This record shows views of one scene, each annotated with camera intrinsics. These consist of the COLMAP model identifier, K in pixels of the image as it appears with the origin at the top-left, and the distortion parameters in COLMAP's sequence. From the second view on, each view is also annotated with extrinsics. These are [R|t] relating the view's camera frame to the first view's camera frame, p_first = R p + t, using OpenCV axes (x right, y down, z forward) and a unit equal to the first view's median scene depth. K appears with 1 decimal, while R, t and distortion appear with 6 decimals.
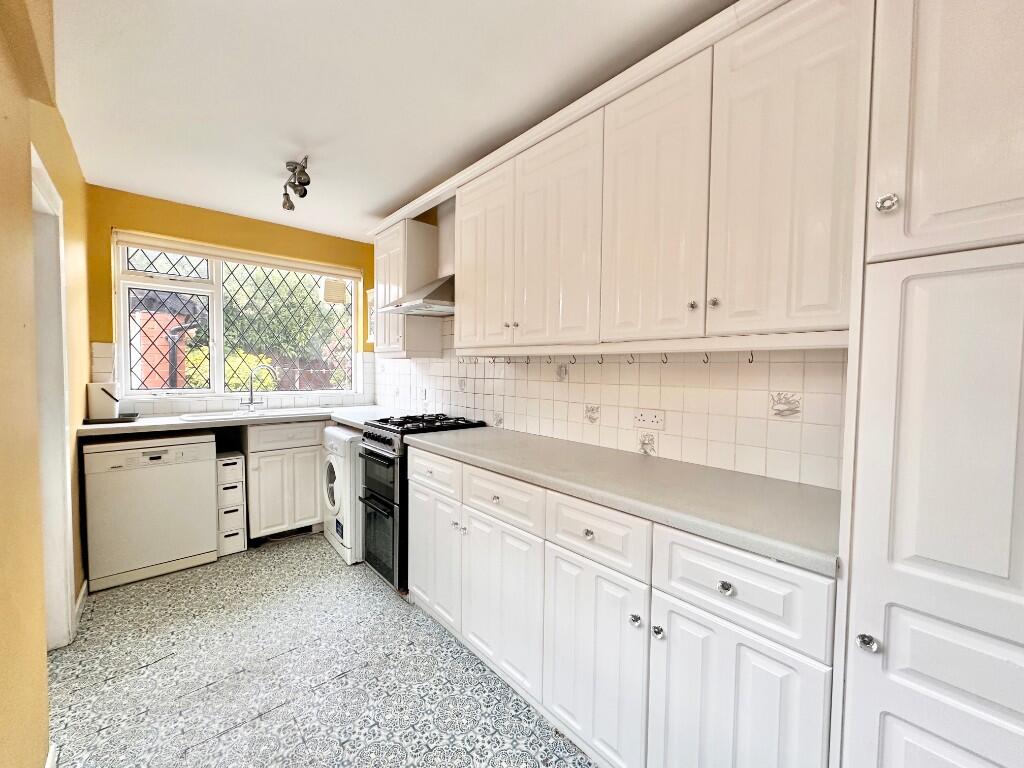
lens RADIAL K [[407.9, 0, 509.8], [0, 407.9, 383.7], [0, 0, 1]] dist [-0.002019, -0.000543]
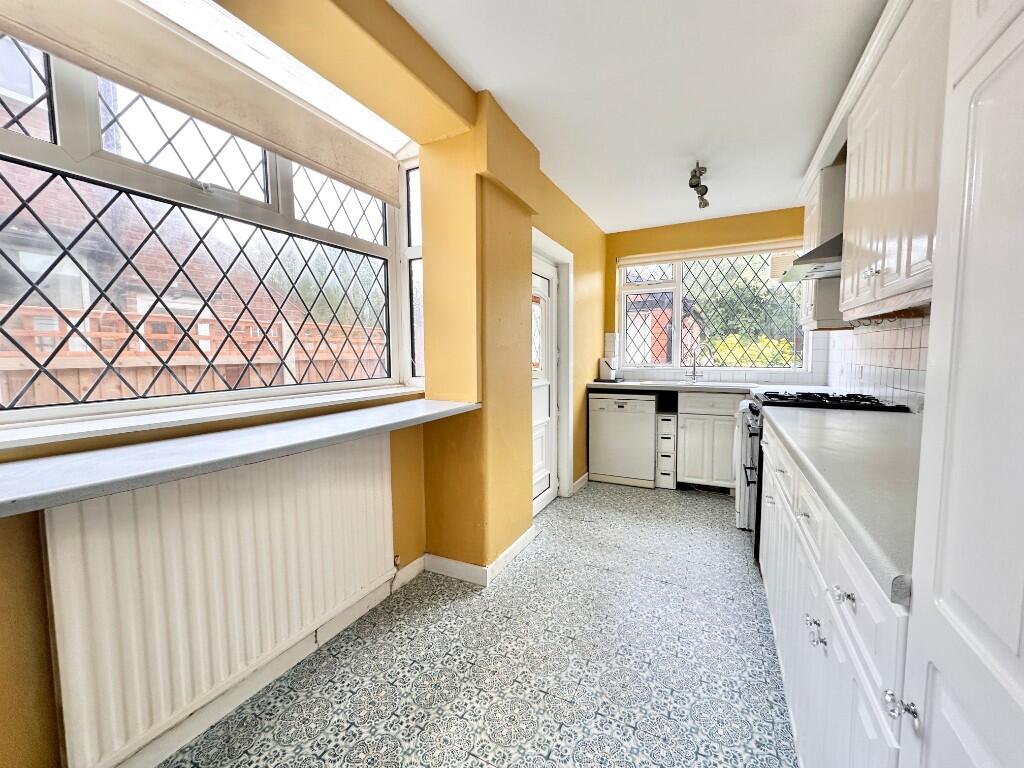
lens RADIAL K [[407.9, 0, 509.5], [0, 407.9, 383.4], [0, 0, 1]] dist [-0.002019, -0.000543]
pose [[0.361797, 0.051880, -0.930812, 0.339894], [-0.025084, 0.998631, 0.045910, 0.033136], [0.931919, 0.006739, 0.362603, 0.055735]]
